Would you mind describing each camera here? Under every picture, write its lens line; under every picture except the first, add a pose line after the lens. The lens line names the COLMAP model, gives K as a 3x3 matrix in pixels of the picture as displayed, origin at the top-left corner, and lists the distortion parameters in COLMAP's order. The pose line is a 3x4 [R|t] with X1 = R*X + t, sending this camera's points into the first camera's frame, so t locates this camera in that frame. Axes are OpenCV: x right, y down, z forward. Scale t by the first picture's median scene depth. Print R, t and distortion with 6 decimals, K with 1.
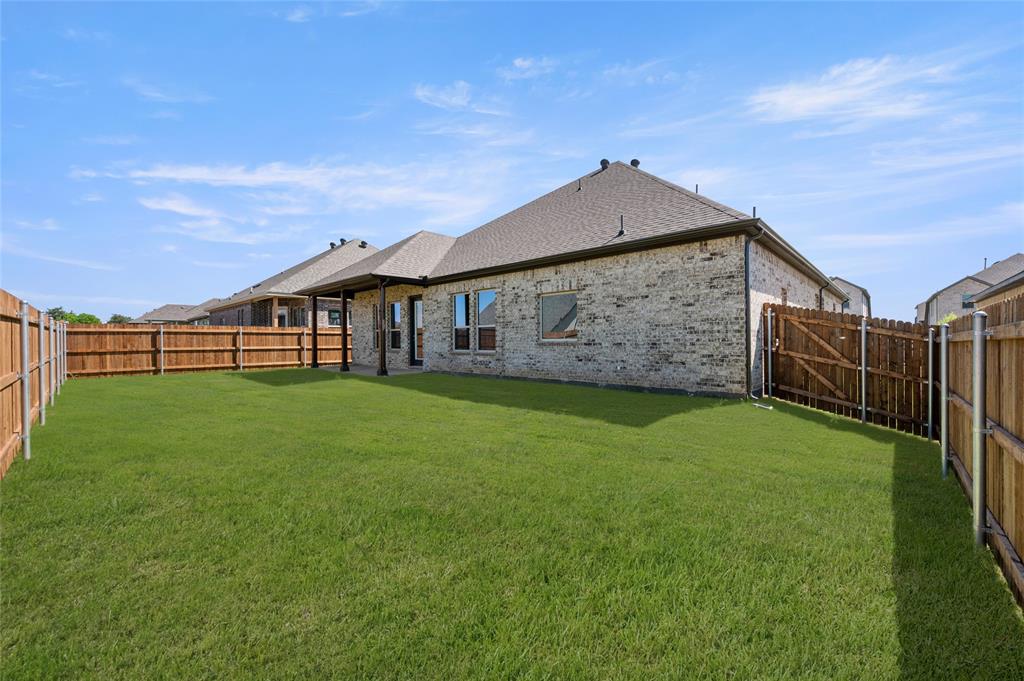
lens RADIAL K [[402.7, 0, 514.9], [0, 402.7, 337.9], [0, 0, 1]] dist [0.004303, 0.000249]
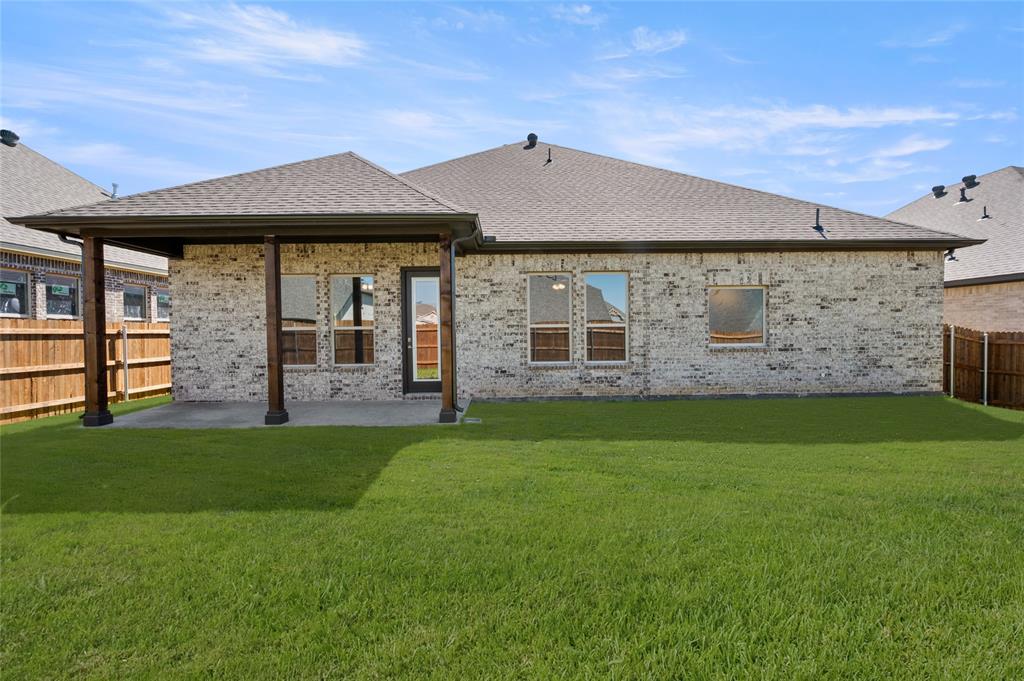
lens RADIAL K [[402.7, 0, 514.9], [0, 402.7, 337.9], [0, 0, 1]] dist [0.004303, 0.000249]
pose [[0.716185, -0.006956, 0.697876, -0.835892], [0.001677, 0.999965, 0.008246, -0.017860], [-0.697909, -0.004735, 0.716171, 0.784231]]
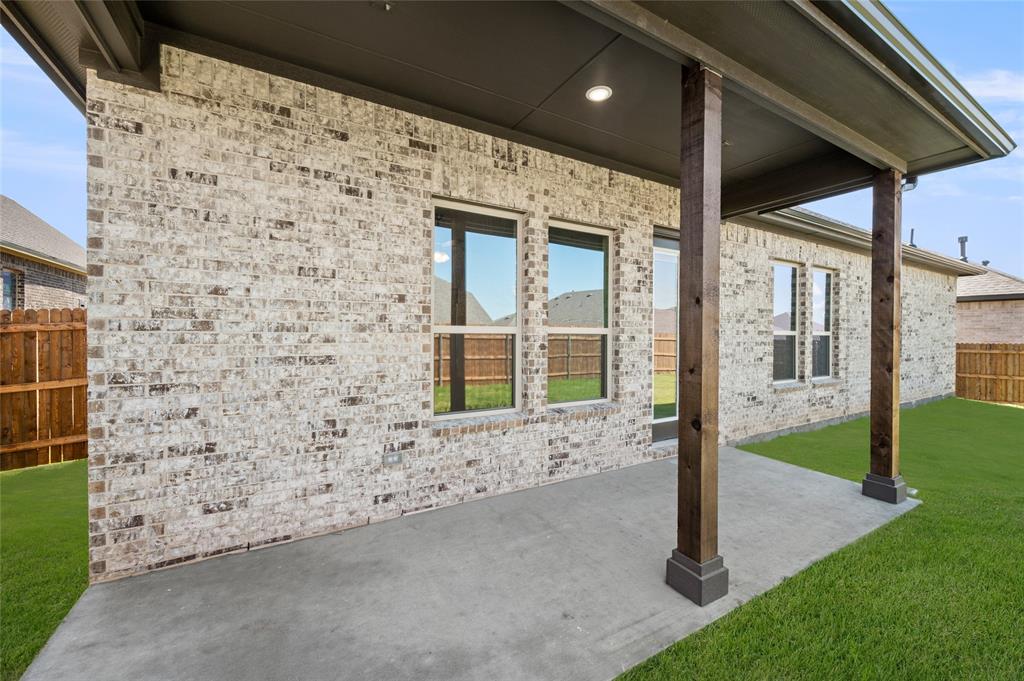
lens RADIAL K [[402.7, 0, 514.9], [0, 402.7, 337.9], [0, 0, 1]] dist [0.004303, 0.000249]
pose [[0.277514, 0.008071, 0.960688, -0.922229], [-0.006989, 0.999955, -0.006382, -0.021449], [-0.960696, -0.004943, 0.277558, 1.587138]]
